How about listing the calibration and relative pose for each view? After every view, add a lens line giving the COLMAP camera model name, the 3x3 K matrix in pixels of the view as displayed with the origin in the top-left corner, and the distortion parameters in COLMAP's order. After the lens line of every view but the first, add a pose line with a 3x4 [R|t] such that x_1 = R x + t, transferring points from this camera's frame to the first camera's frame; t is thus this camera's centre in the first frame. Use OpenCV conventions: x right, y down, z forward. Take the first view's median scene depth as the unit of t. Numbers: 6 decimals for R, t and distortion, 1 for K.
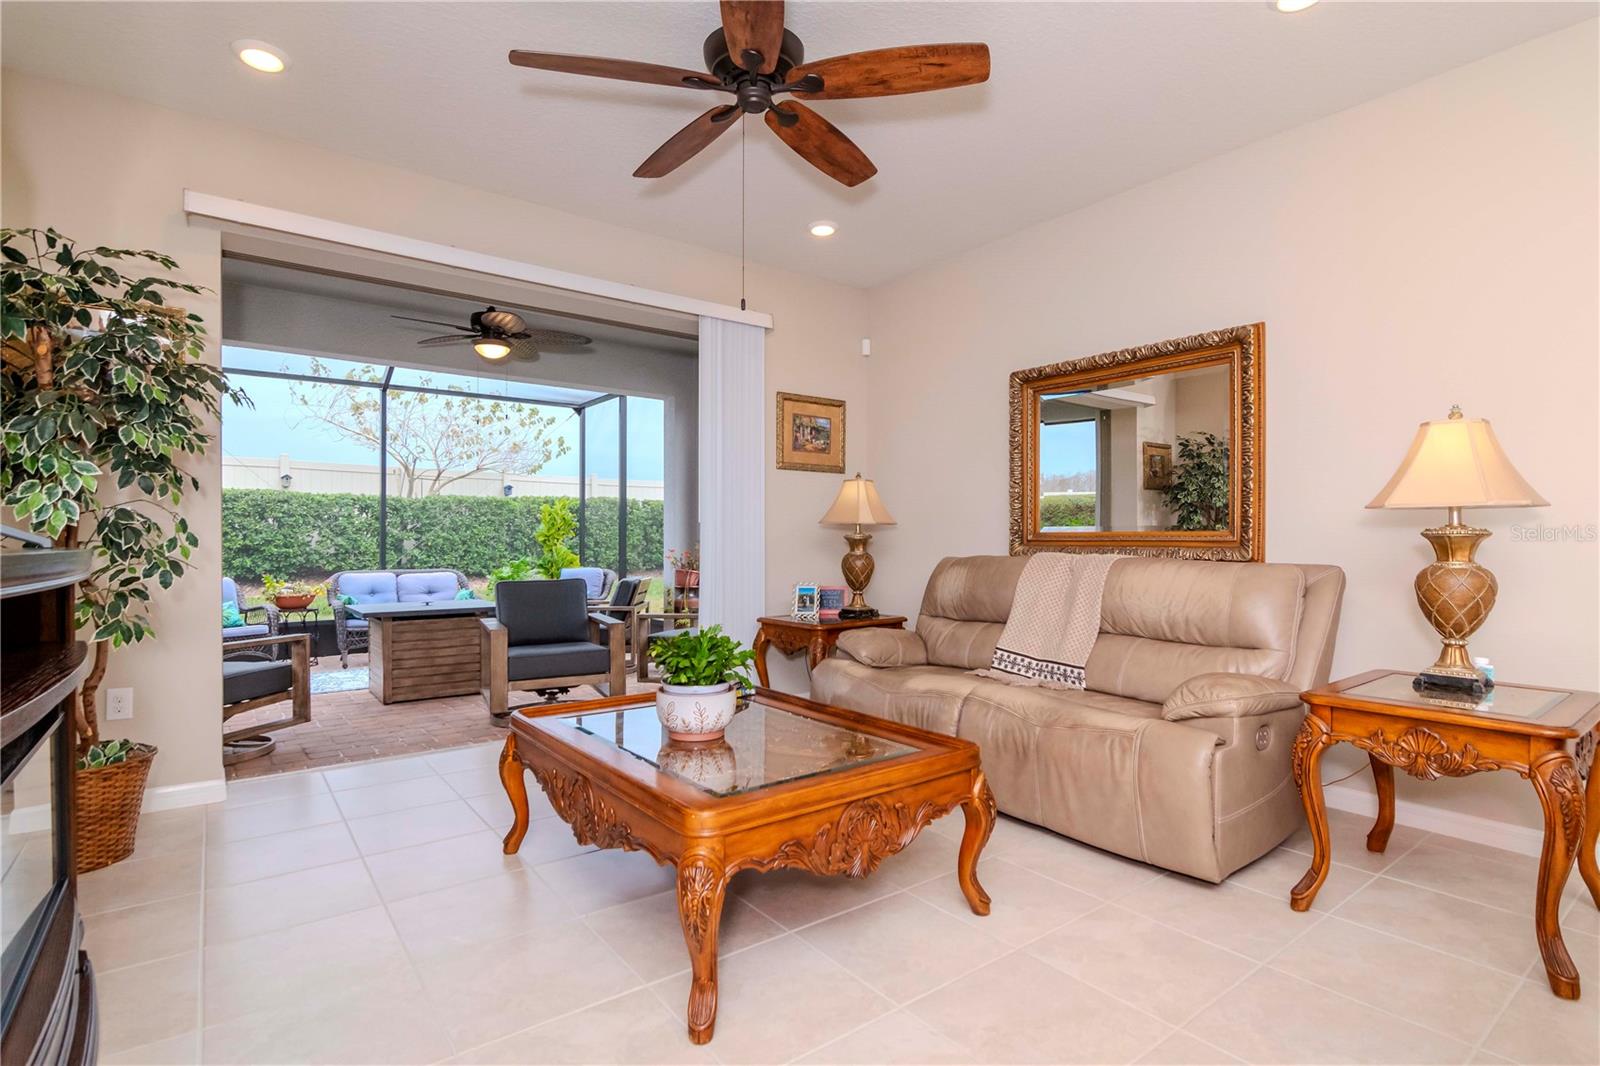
lens RADIAL K [[782.8, 0, 810.5], [0, 782.8, 539.3], [0, 0, 1]] dist [-0.002659, -0.000726]
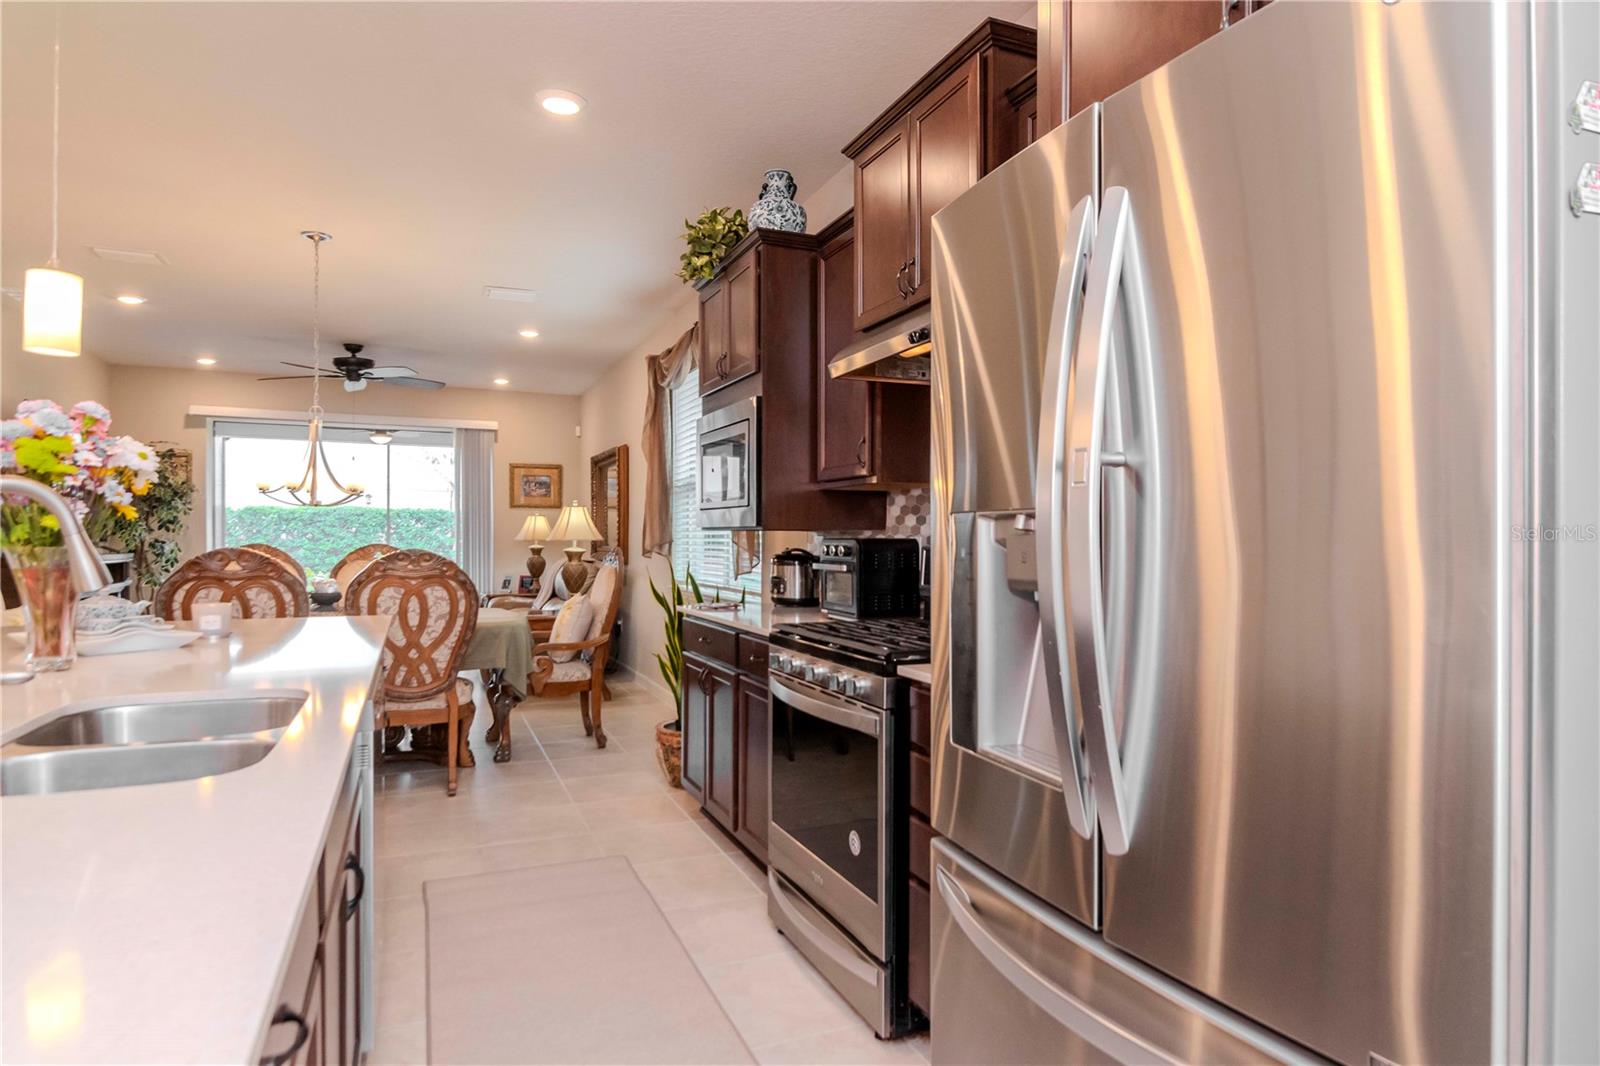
lens RADIAL K [[901.6, 0, 797.3], [0, 901.6, 545.2], [0, 0, 1]] dist [0.000548, 0.000935]
pose [[0.968833, 0.003185, -0.247694, 0.891394], [-0.001464, 0.999973, 0.007132, -0.018669], [0.247710, -0.006547, 0.968812, -0.648743]]
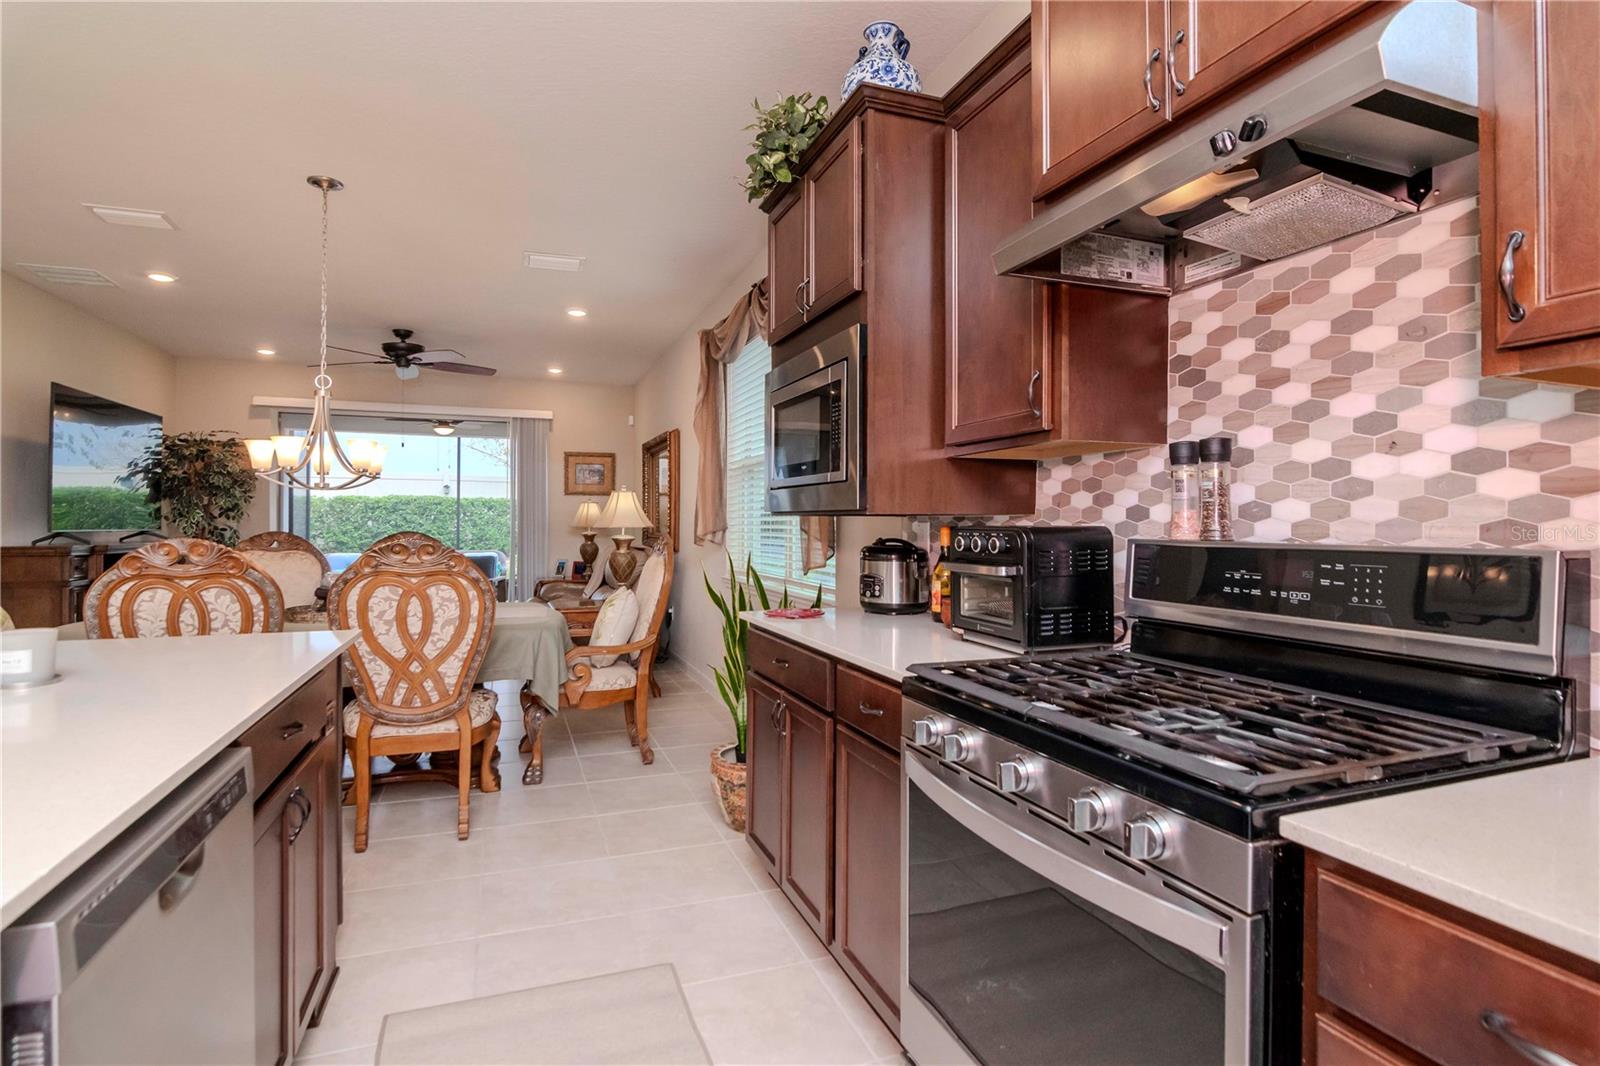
lens RADIAL K [[781.3, 0, 795.7], [0, 781.3, 519.4], [0, 0, 1]] dist [-0.012846, -0.000998]
pose [[0.958688, -0.001120, -0.284456, 0.801032], [-0.000913, 0.999975, -0.007014, -0.019391], [0.284457, 0.006984, 0.958663, -0.451859]]
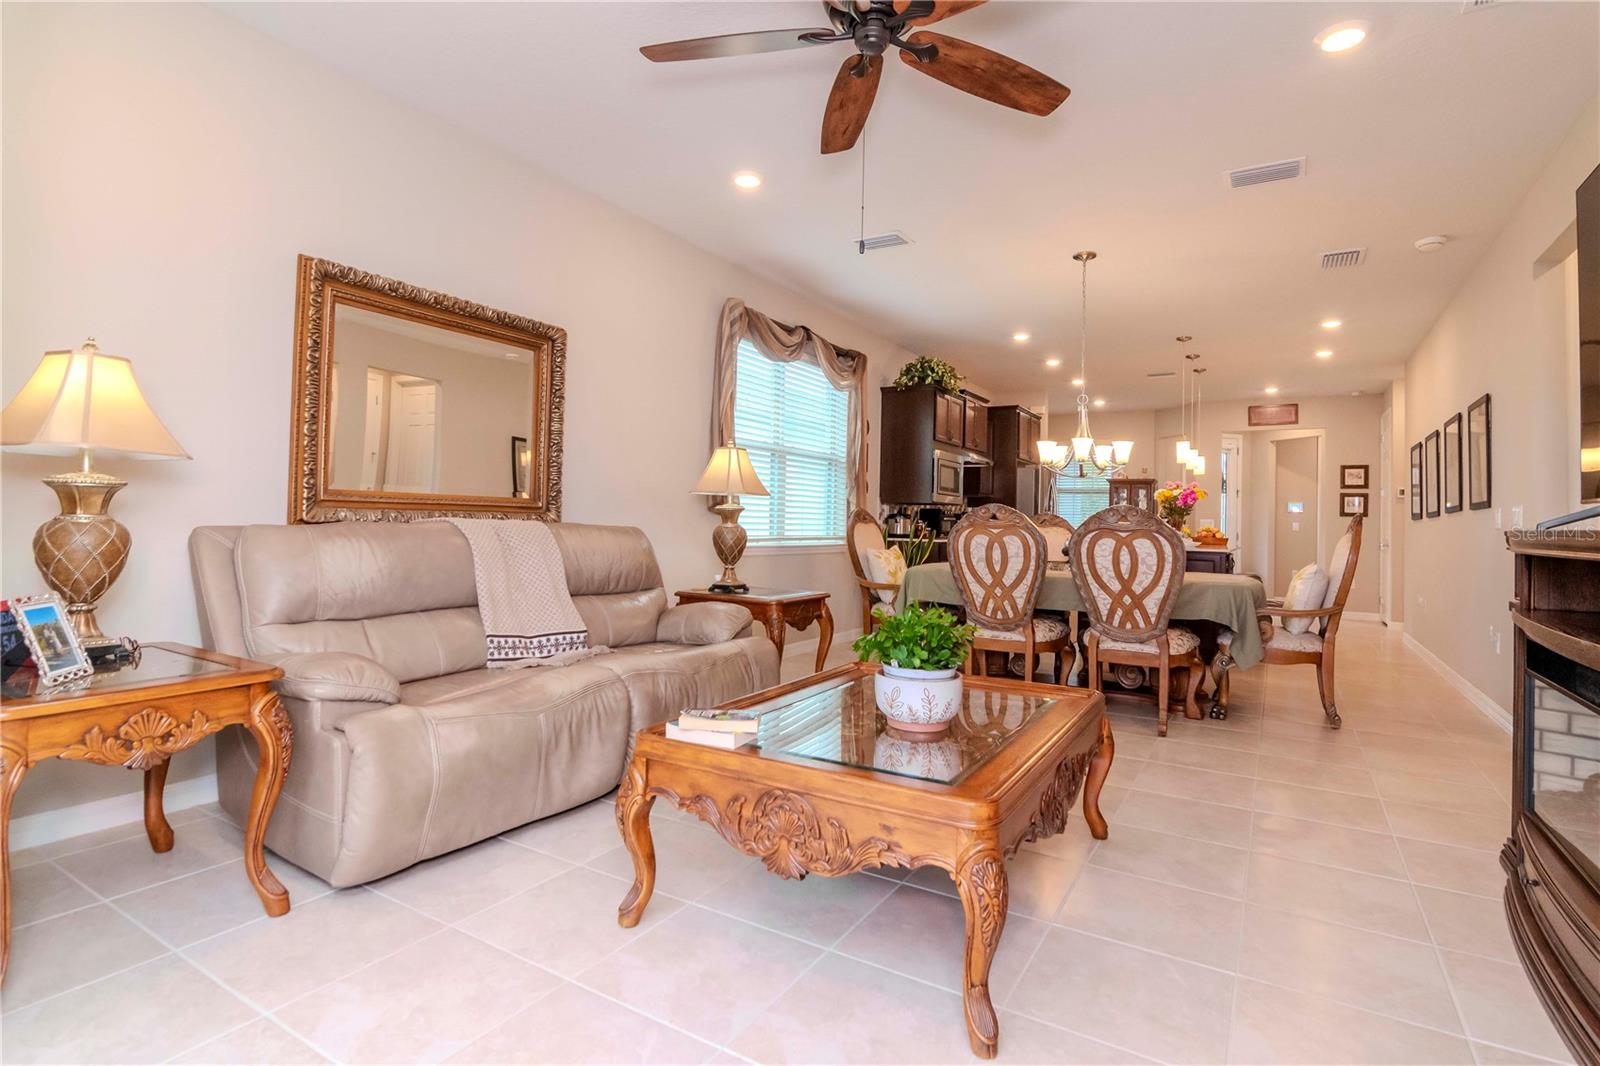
lens RADIAL K [[791.5, 0, 818.9], [0, 791.5, 491.1], [0, 0, 1]] dist [-0.014890, 0.000104]
pose [[-0.378810, 0.023379, 0.925179, -0.371416], [-0.026547, 0.998995, -0.036114, 0.004474], [-0.925094, -0.038241, -0.377809, 0.568401]]
